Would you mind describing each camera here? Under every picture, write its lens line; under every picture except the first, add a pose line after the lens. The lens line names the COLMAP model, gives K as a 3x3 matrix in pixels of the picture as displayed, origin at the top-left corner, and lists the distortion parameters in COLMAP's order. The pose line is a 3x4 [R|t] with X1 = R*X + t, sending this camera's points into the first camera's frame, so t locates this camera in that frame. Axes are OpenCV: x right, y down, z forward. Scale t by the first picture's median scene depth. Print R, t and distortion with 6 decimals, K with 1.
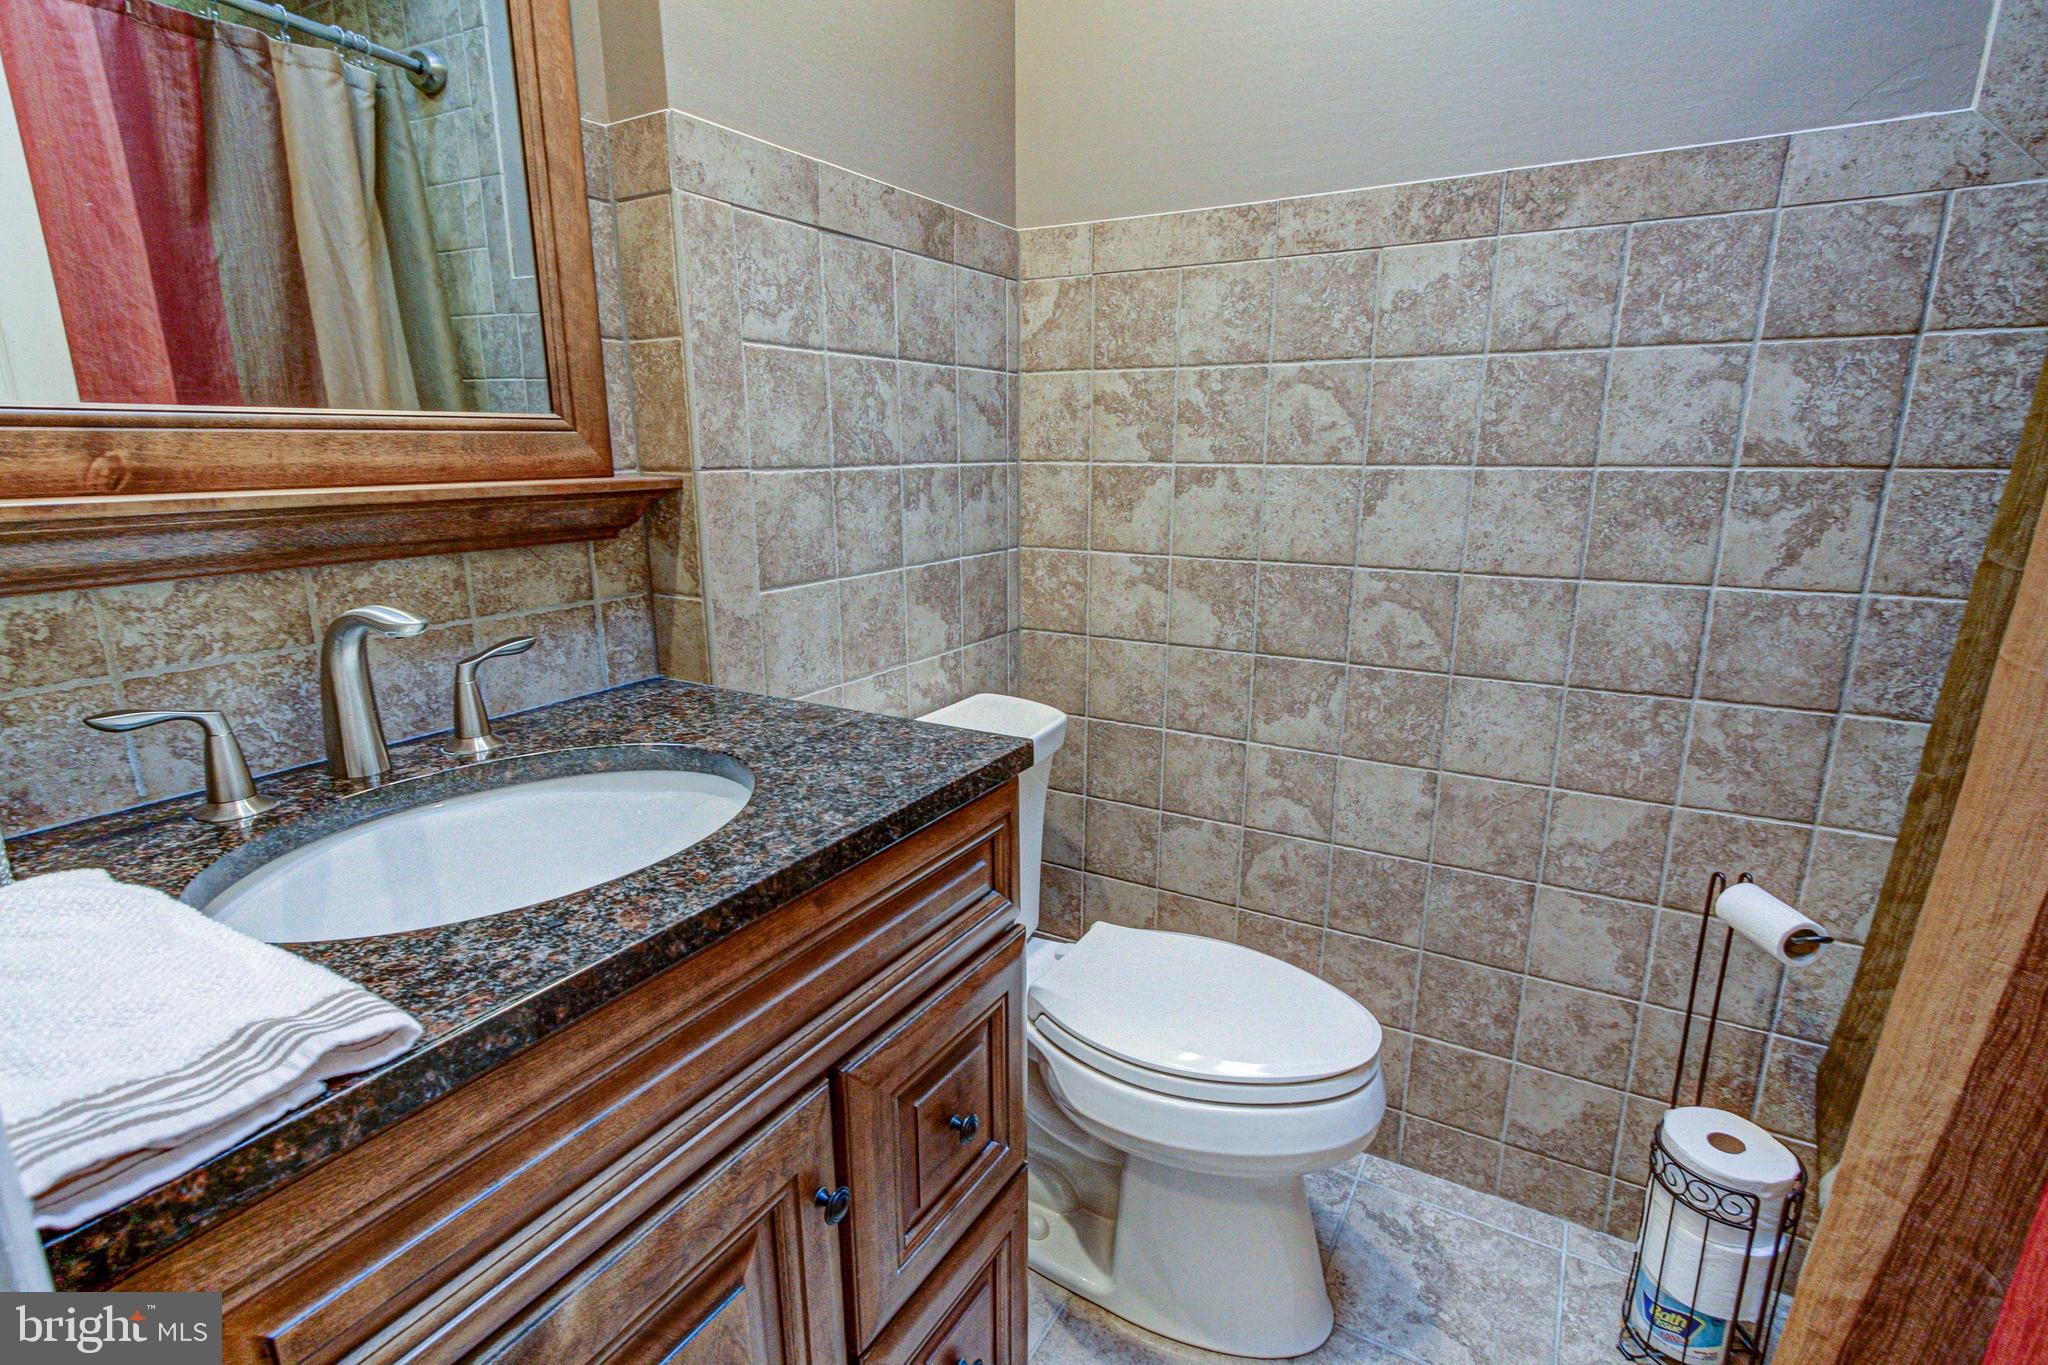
lens RADIAL K [[982.9, 0, 1024.0], [0, 982.9, 698.3], [0, 0, 1]] dist [-0.000943, 0.005854]
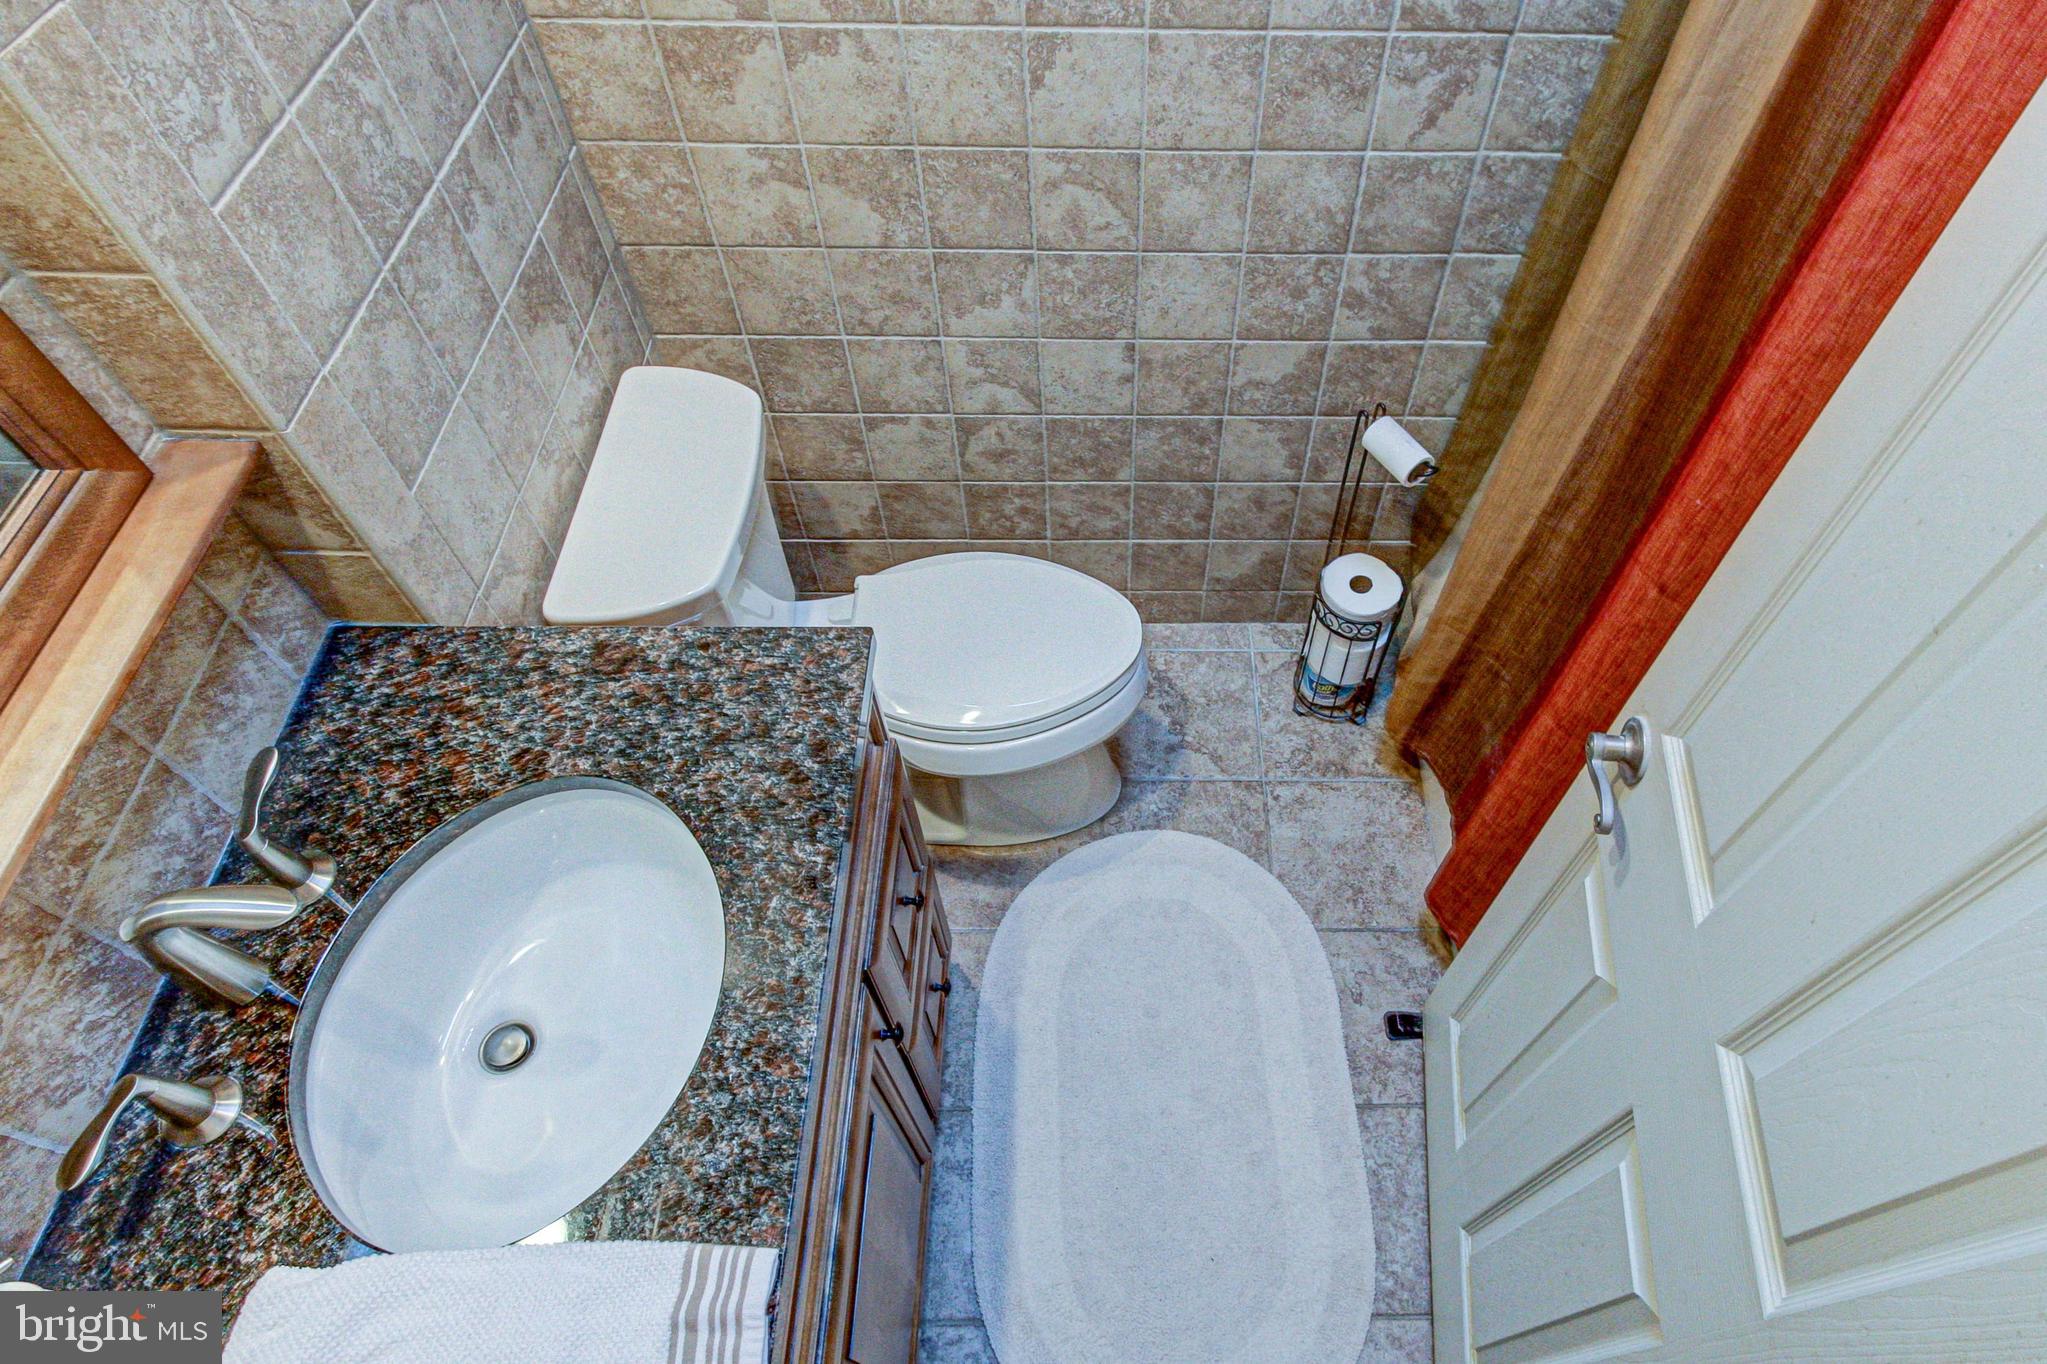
lens RADIAL K [[1198.4, 0, 1085.6], [0, 1198.4, 660.9], [0, 0, 1]] dist [-0.000648, 0.004778]
pose [[0.855853, -0.421444, 0.299835, -0.151960], [0.115235, 0.720507, 0.683806, -0.606212], [-0.504219, -0.550686, 0.665213, 0.016201]]
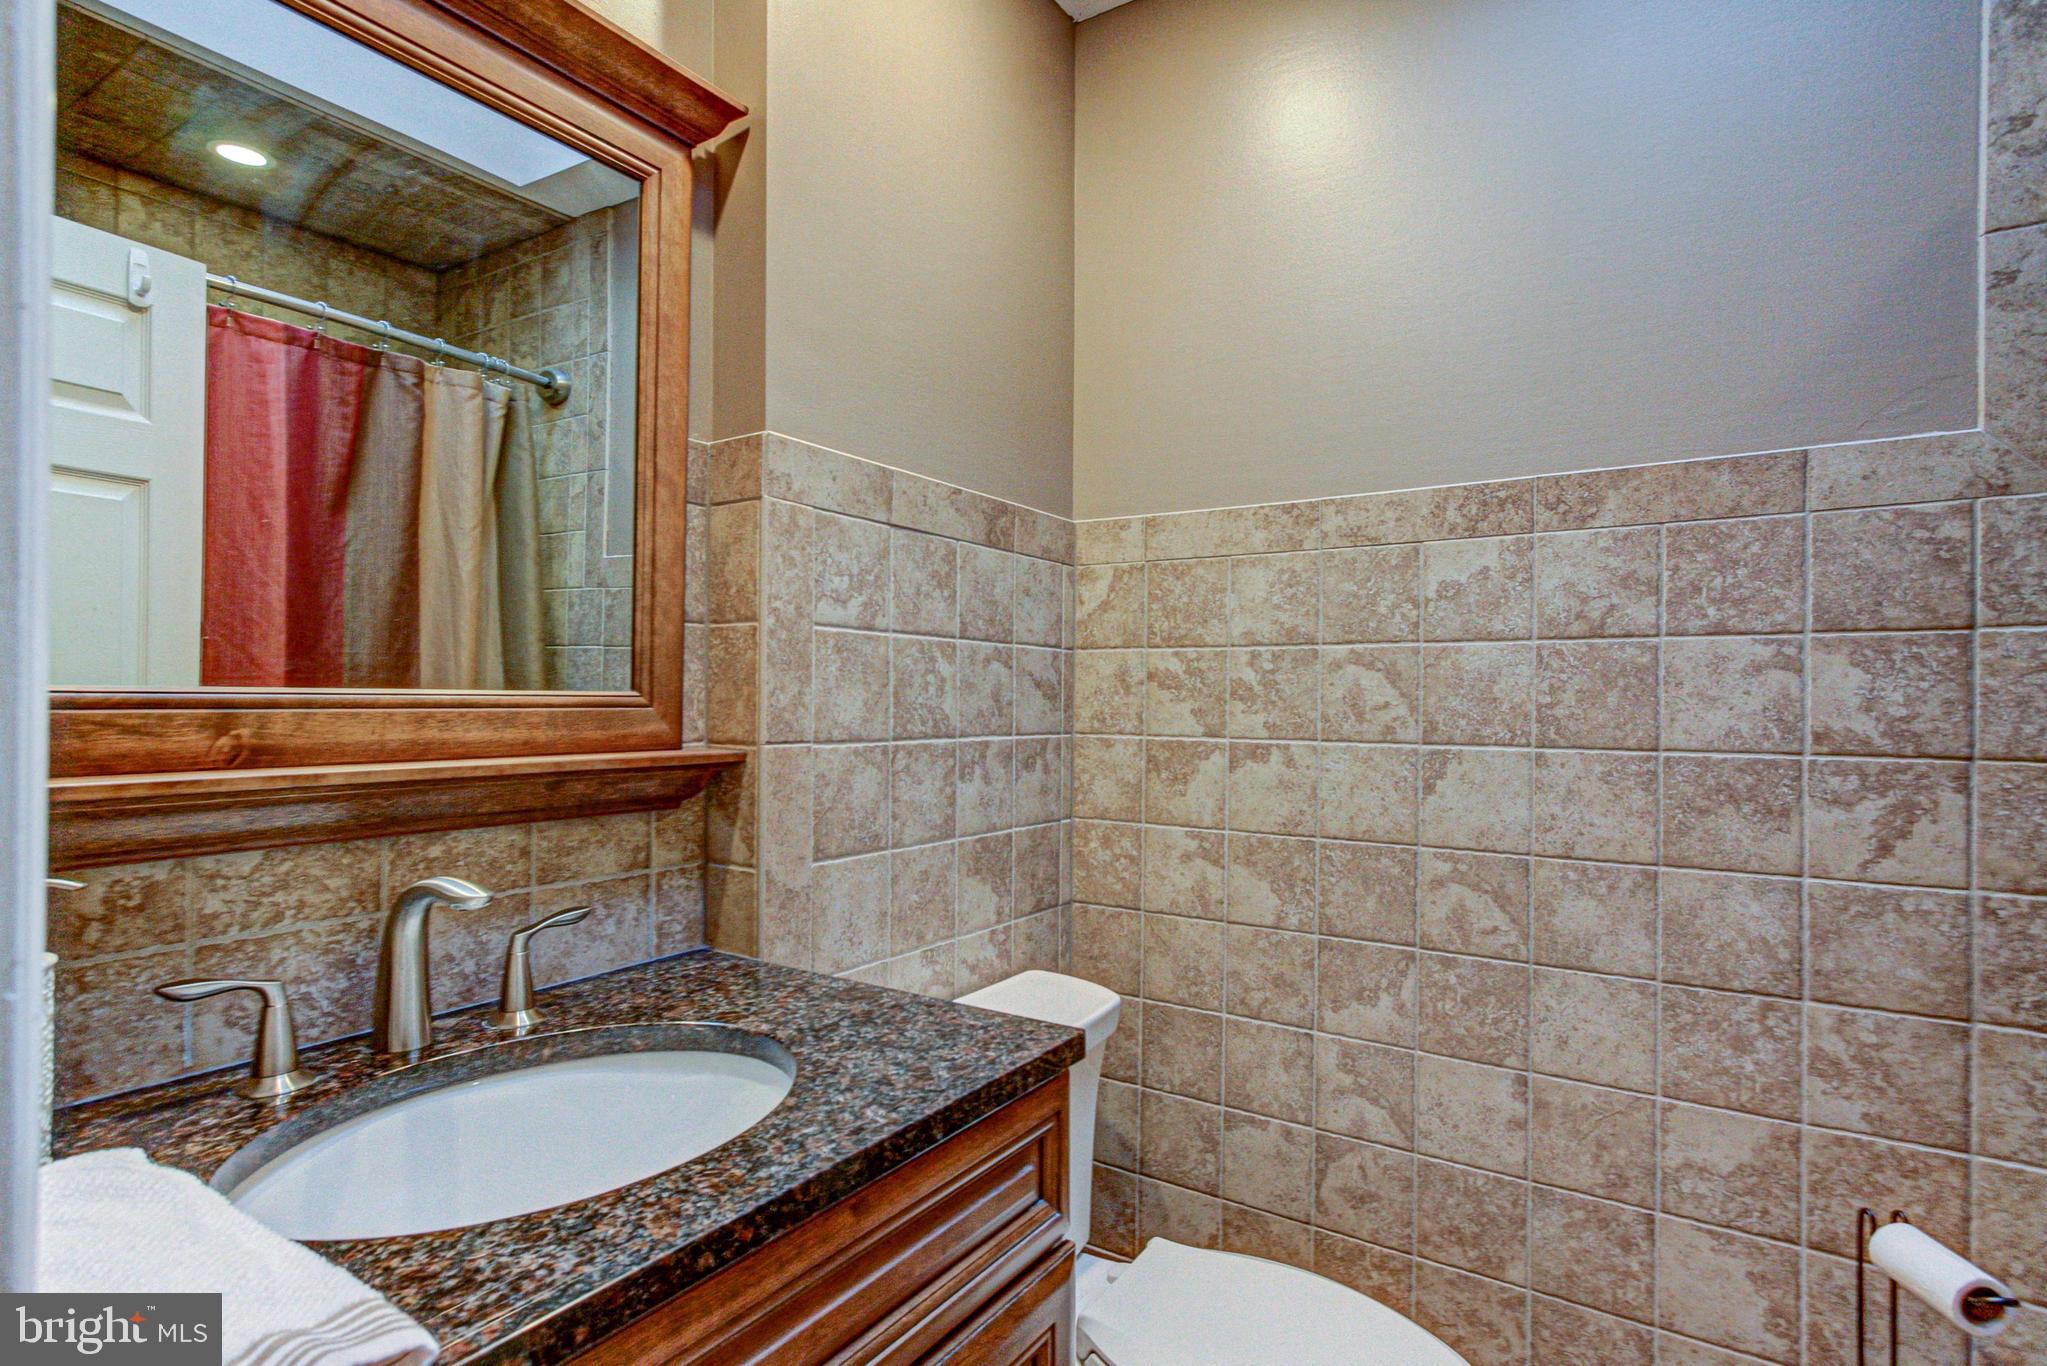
lens RADIAL K [[1016.0, 0, 1021.2], [0, 1016.0, 702.8], [0, 0, 1]] dist [0.001526, 0.004696]
pose [[0.998435, 0.010654, -0.054901, -0.001763], [-0.023990, 0.968369, -0.248366, -0.014353], [0.050519, 0.249294, 0.967109, -0.030124]]
